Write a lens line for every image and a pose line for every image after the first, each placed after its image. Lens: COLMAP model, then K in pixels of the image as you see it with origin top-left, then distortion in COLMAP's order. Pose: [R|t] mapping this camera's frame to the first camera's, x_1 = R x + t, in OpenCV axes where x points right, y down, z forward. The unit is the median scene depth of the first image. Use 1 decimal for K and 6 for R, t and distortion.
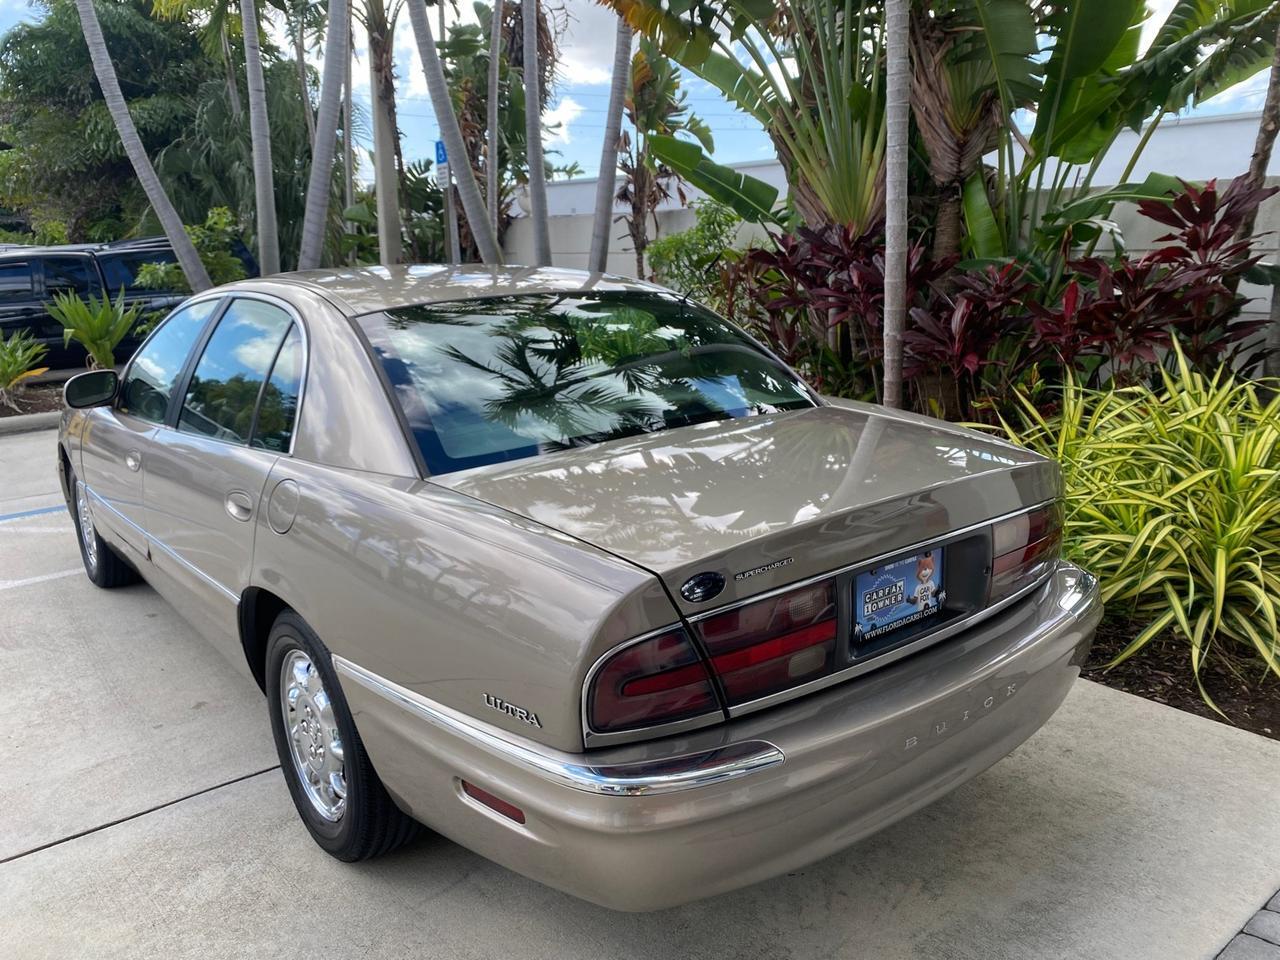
lens RADIAL K [[985.7, 0, 643.9], [0, 985.7, 475.7], [0, 0, 1]] dist [0.017471, -0.020654]
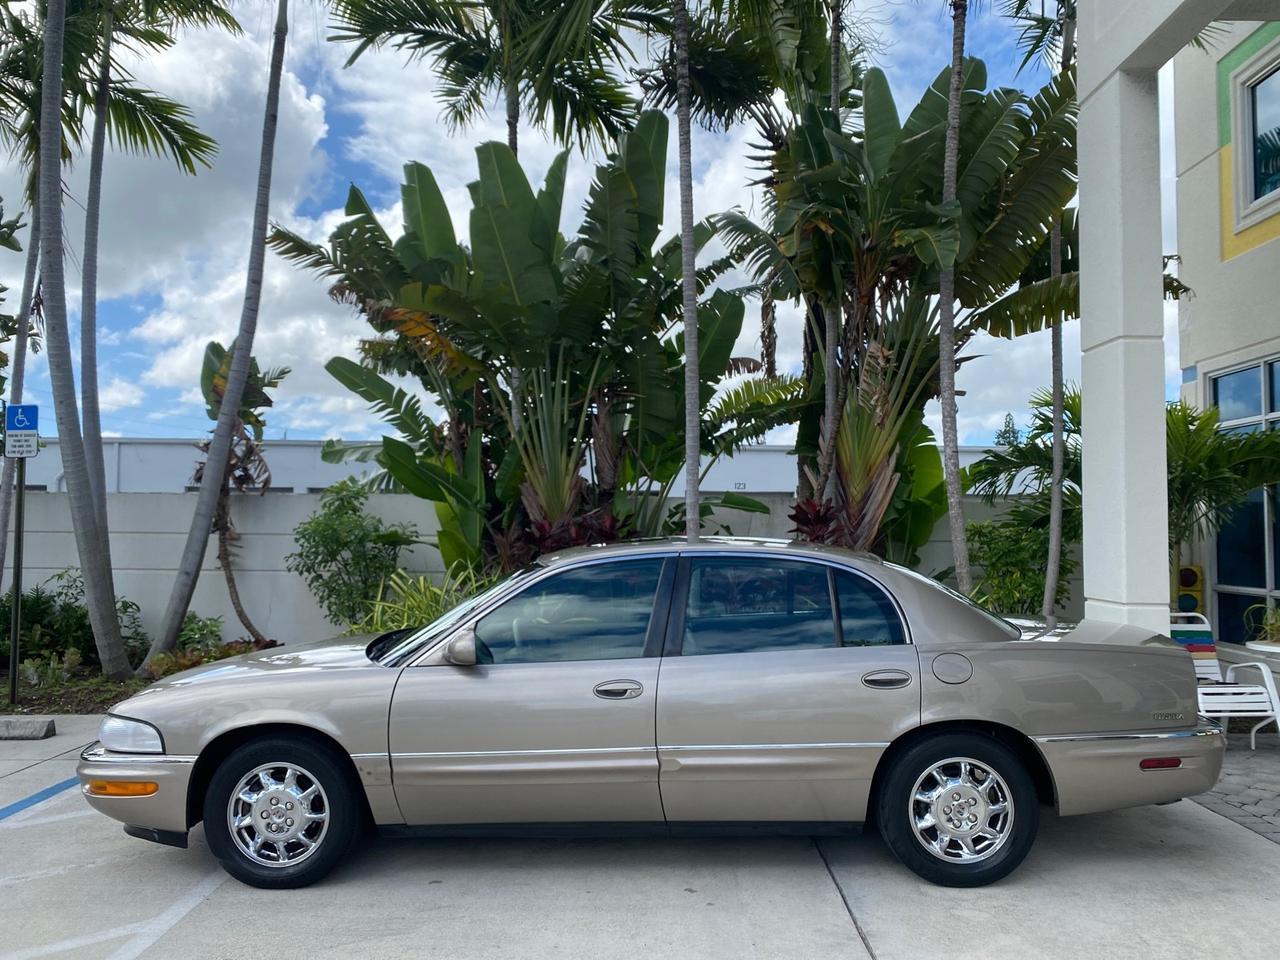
lens RADIAL K [[985.7, 0, 638.4], [0, 985.7, 477.2], [0, 0, 1]] dist [0.017471, -0.020654]
pose [[0.645037, 0.060285, 0.761770, -1.022580], [0.157784, 0.964893, -0.209966, -0.009806], [-0.747684, 0.255631, 0.612879, 0.120780]]
